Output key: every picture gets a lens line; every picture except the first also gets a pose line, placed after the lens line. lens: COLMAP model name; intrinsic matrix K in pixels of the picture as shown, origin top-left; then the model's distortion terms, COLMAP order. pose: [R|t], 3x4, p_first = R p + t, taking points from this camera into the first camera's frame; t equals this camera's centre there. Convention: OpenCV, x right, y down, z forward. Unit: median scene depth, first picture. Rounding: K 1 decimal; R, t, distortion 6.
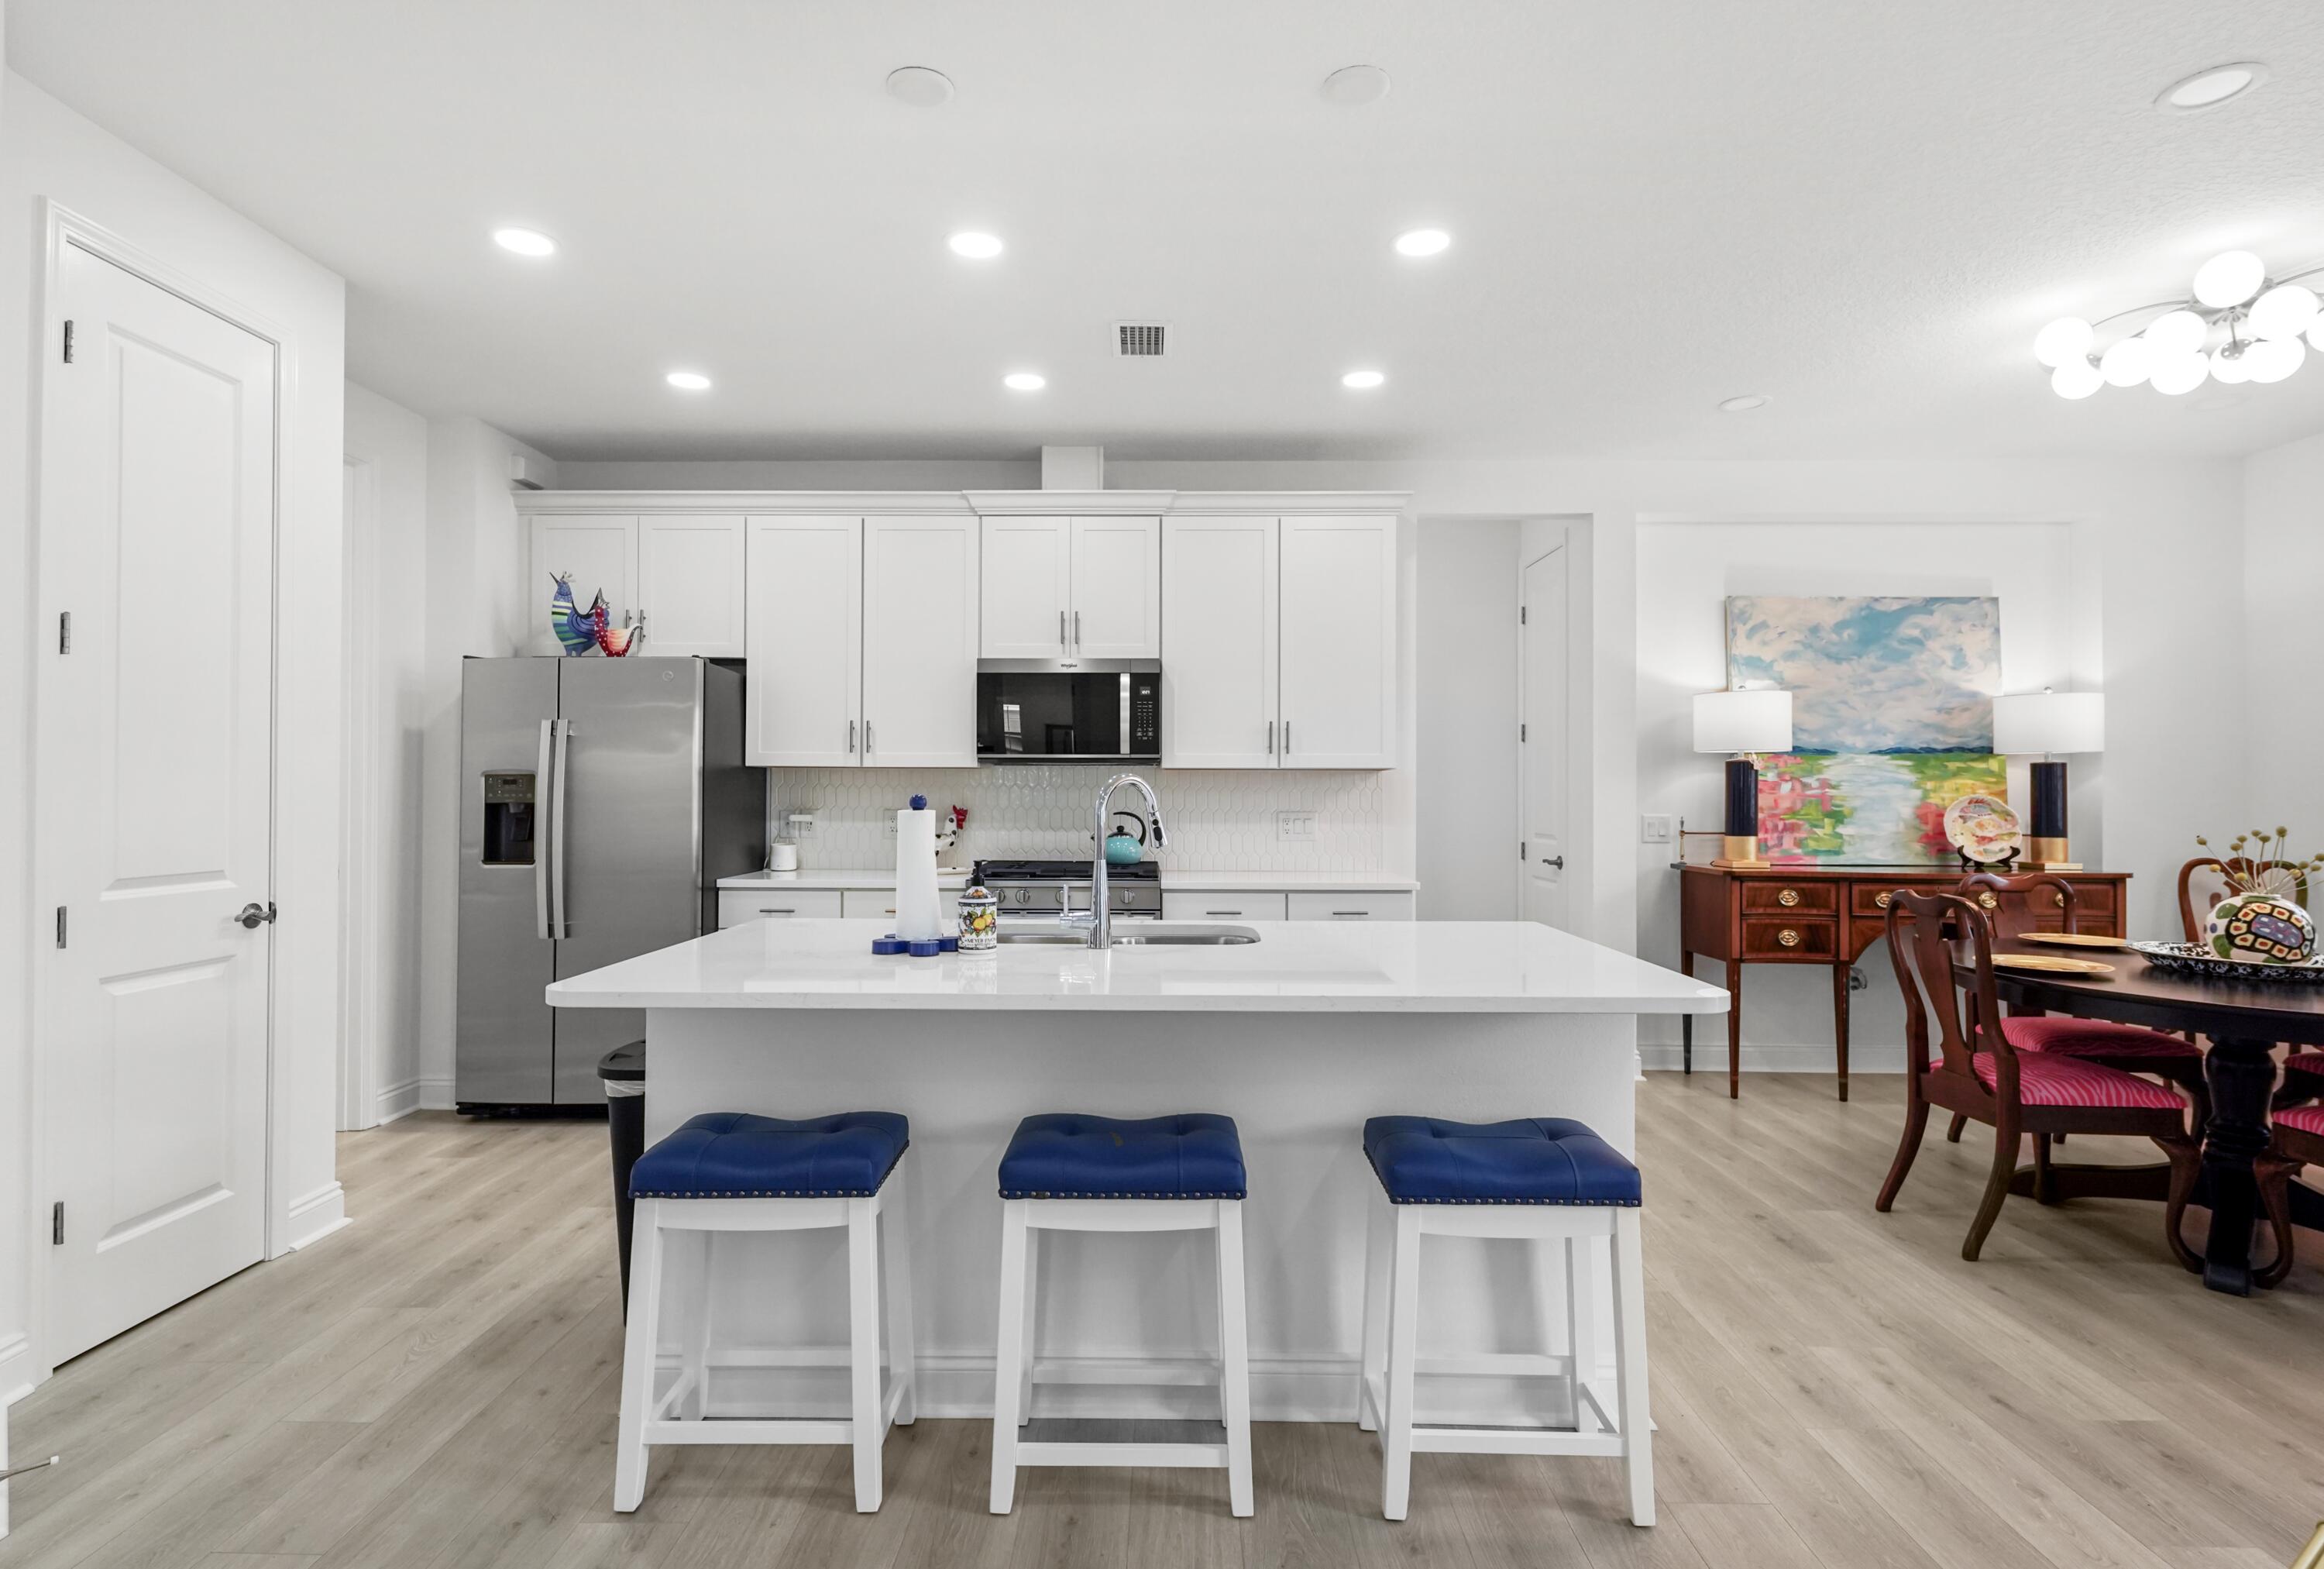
lens RADIAL K [[1187.2, 0, 1143.9], [0, 1187.2, 778.6], [0, 0, 1]] dist [0.006021, -0.001514]
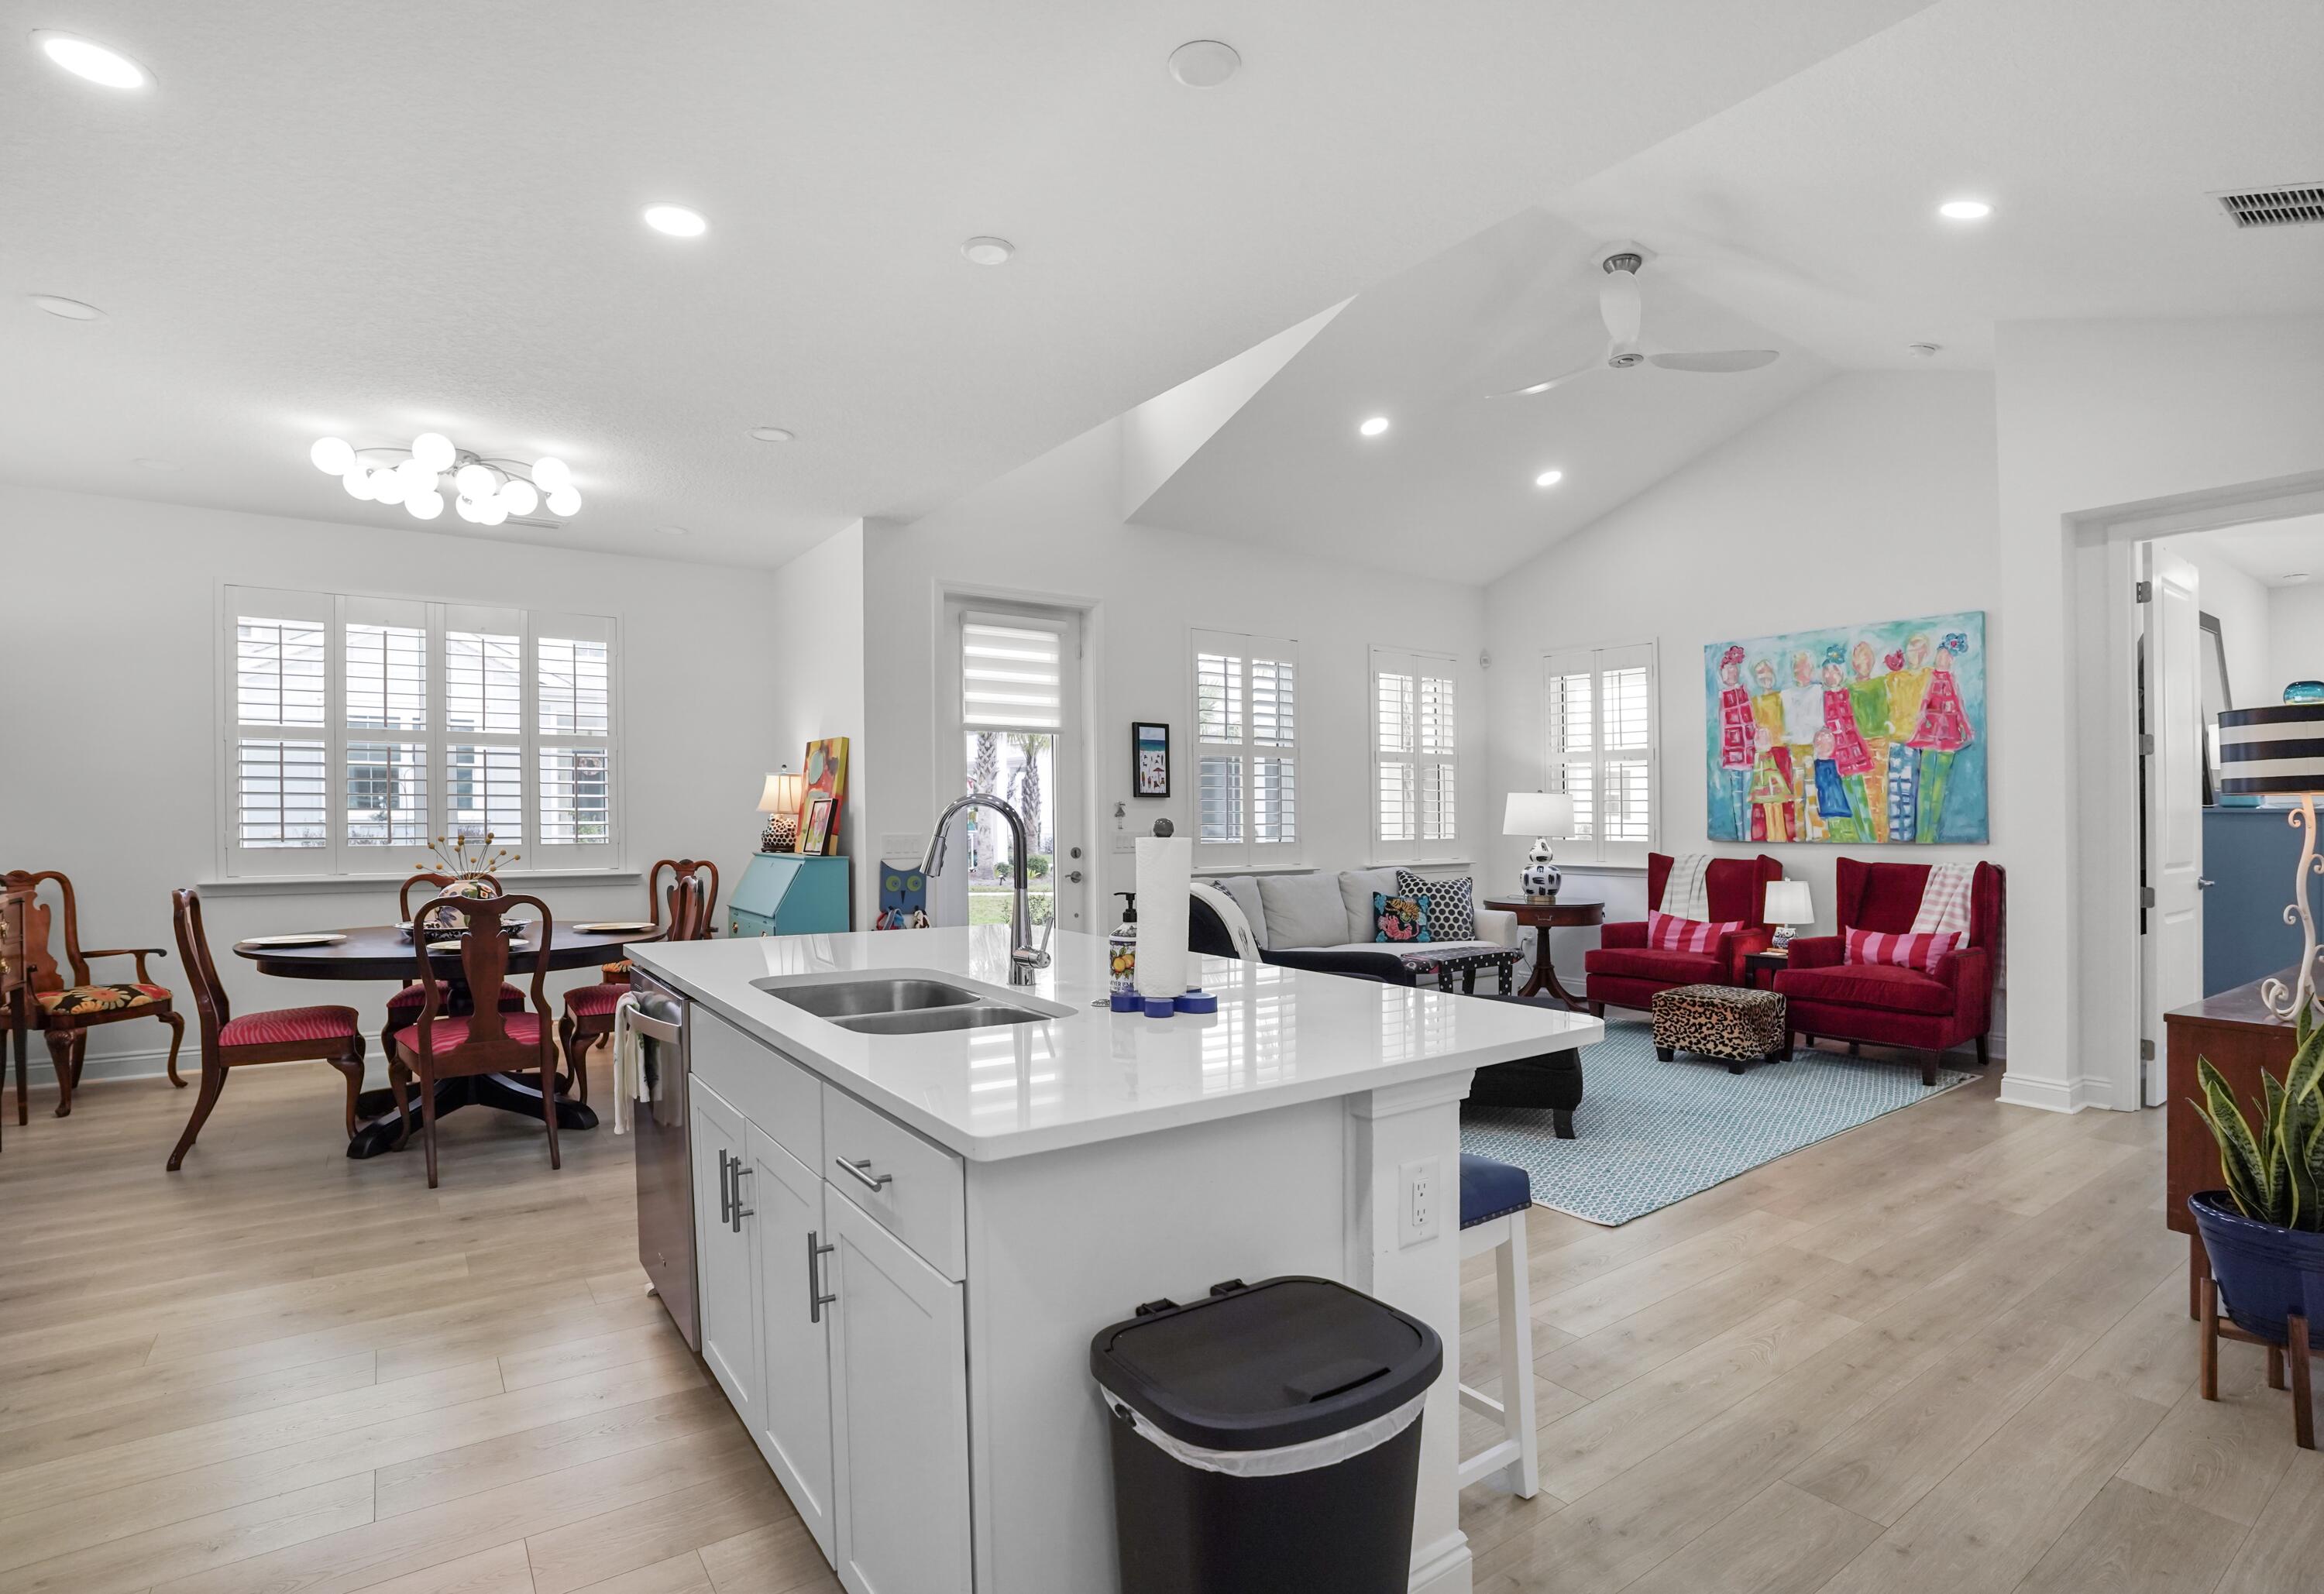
lens RADIAL K [[1096.5, 0, 1176.6], [0, 1096.5, 846.9], [0, 0, 1]] dist [-0.045059, 0.013158]
pose [[-0.608122, -0.029080, 0.793311, -0.413699], [-0.013804, 0.999565, 0.026058, 0.007005], [-0.793724, 0.004895, -0.608259, 0.744709]]
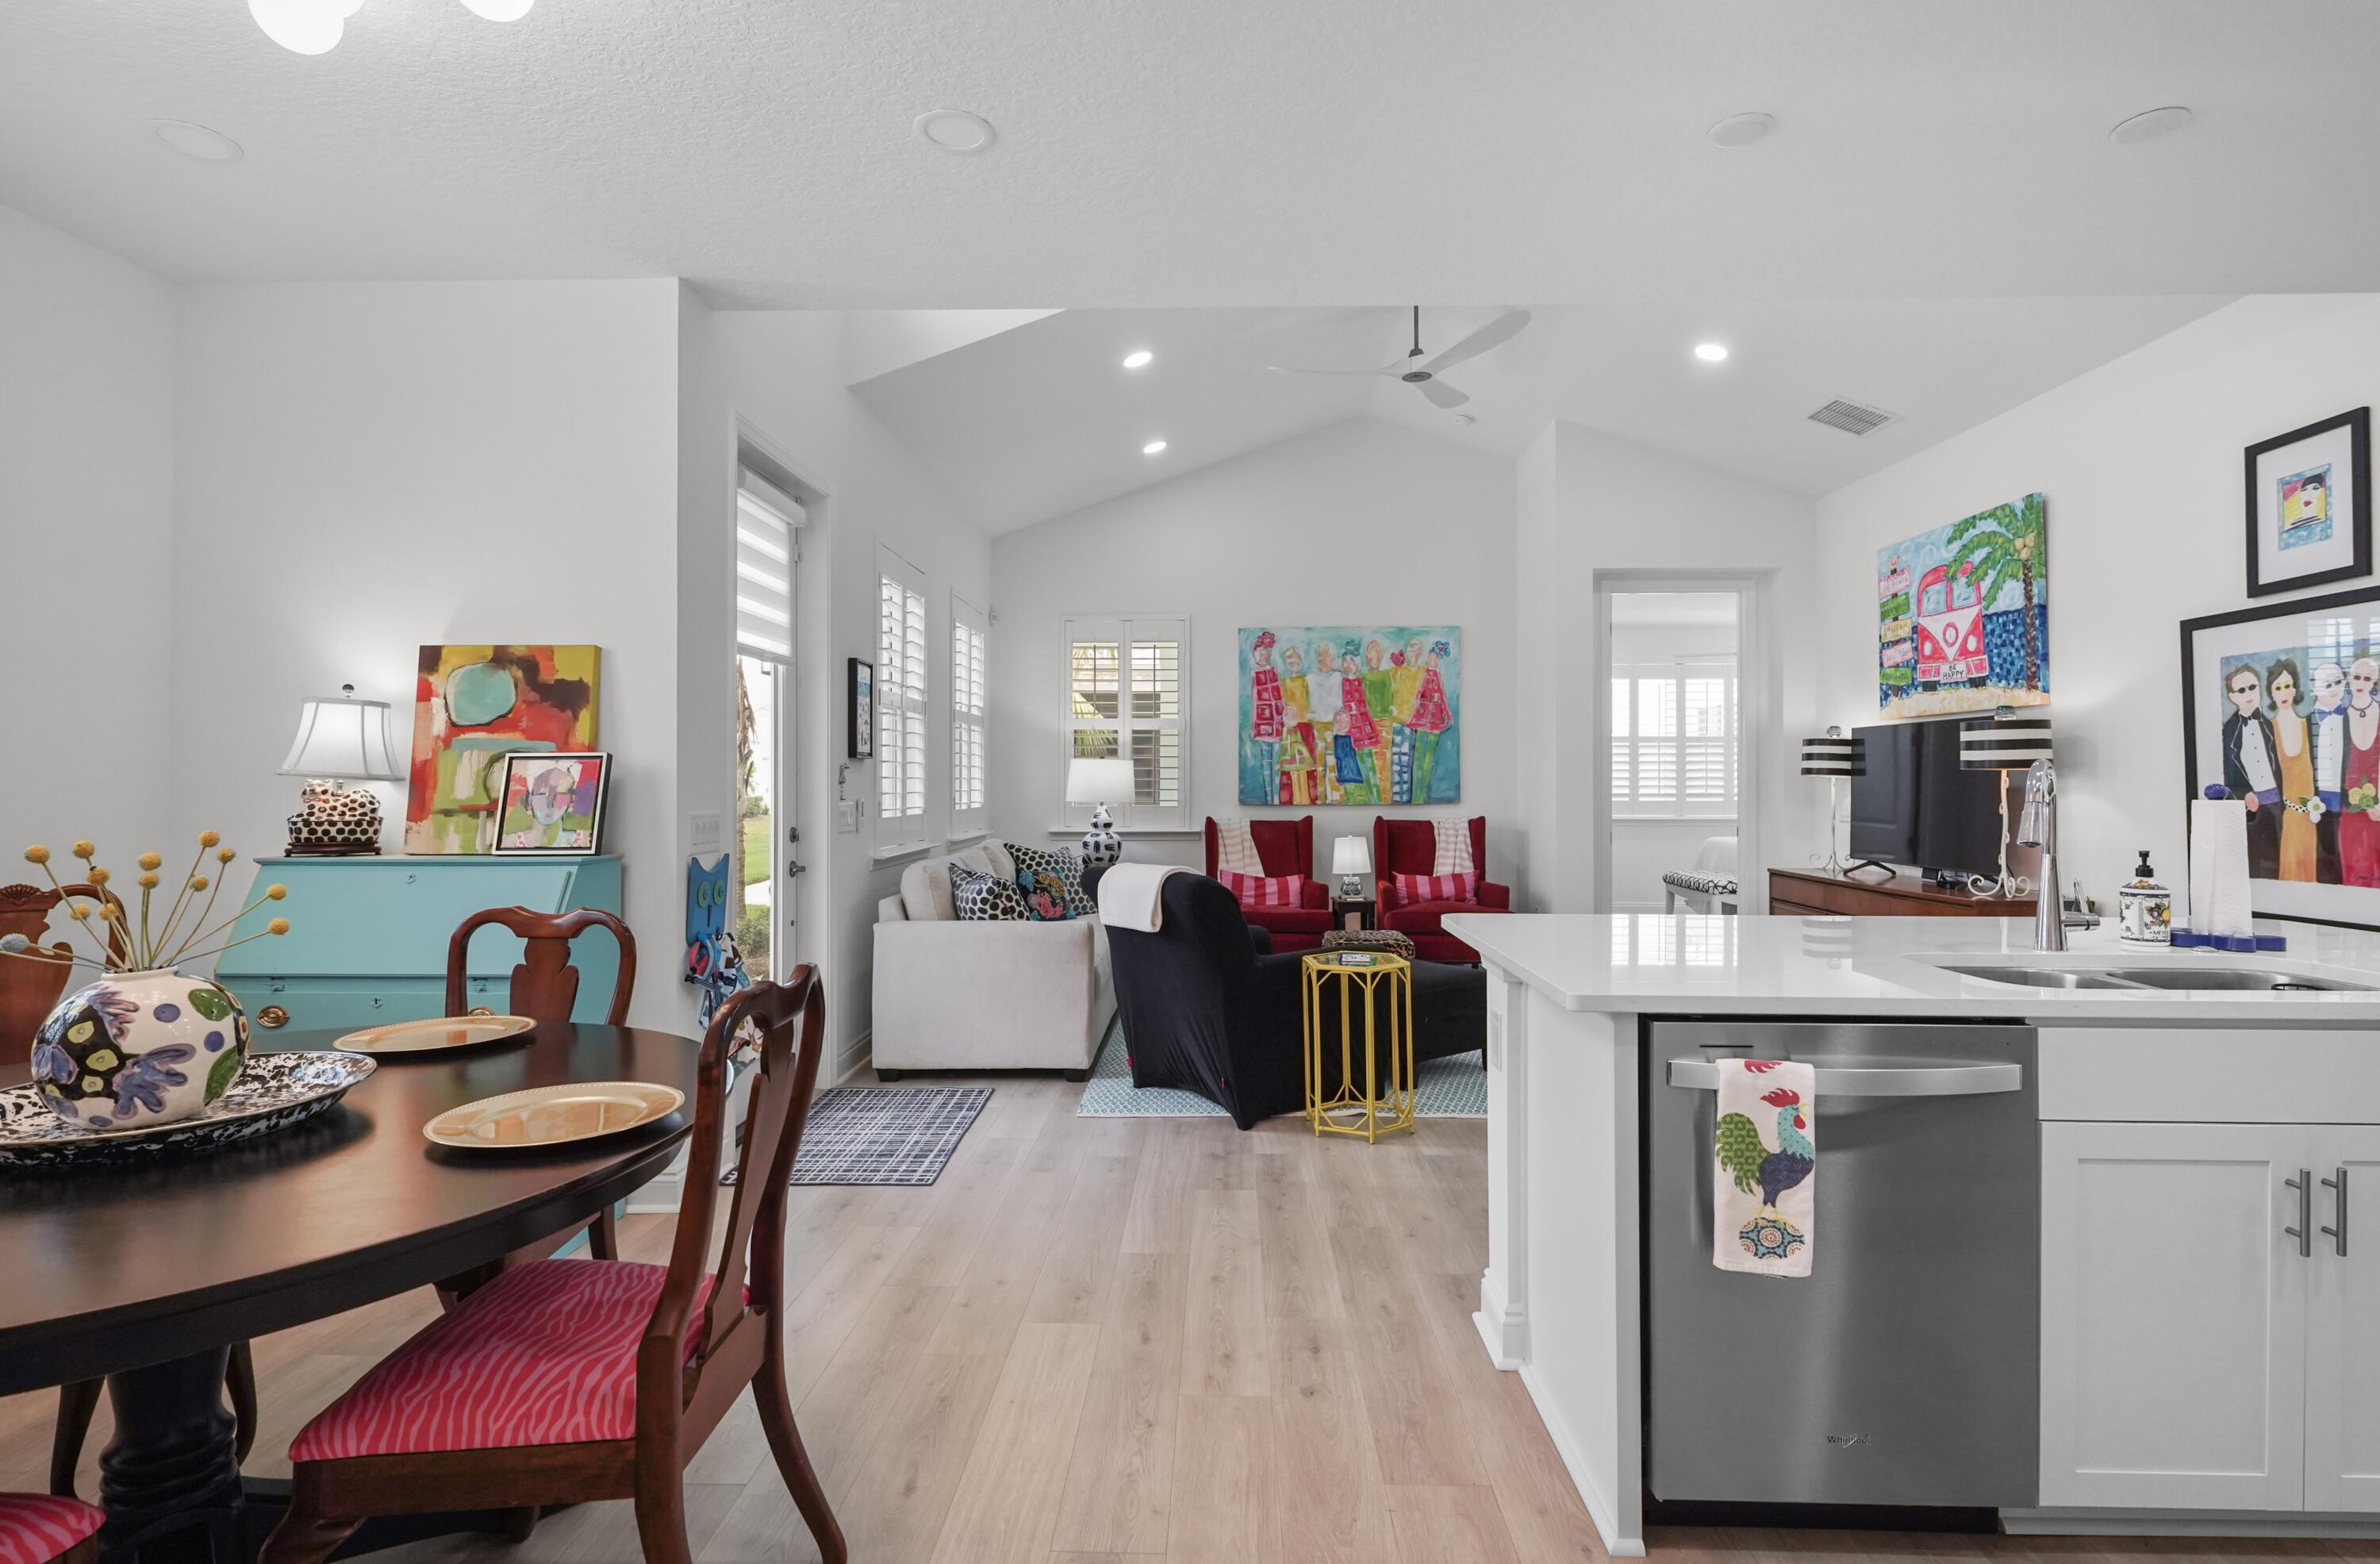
lens RADIAL K [[1160.1, 0, 1190.0], [0, 1160.1, 782.0], [0, 0, 1]] dist [-0.000350, -0.000617]
pose [[-0.999922, -0.004563, 0.011609, 0.323508], [-0.004706, 0.999914, -0.012252, 0.013897], [-0.011552, -0.012306, -0.999858, 0.997630]]
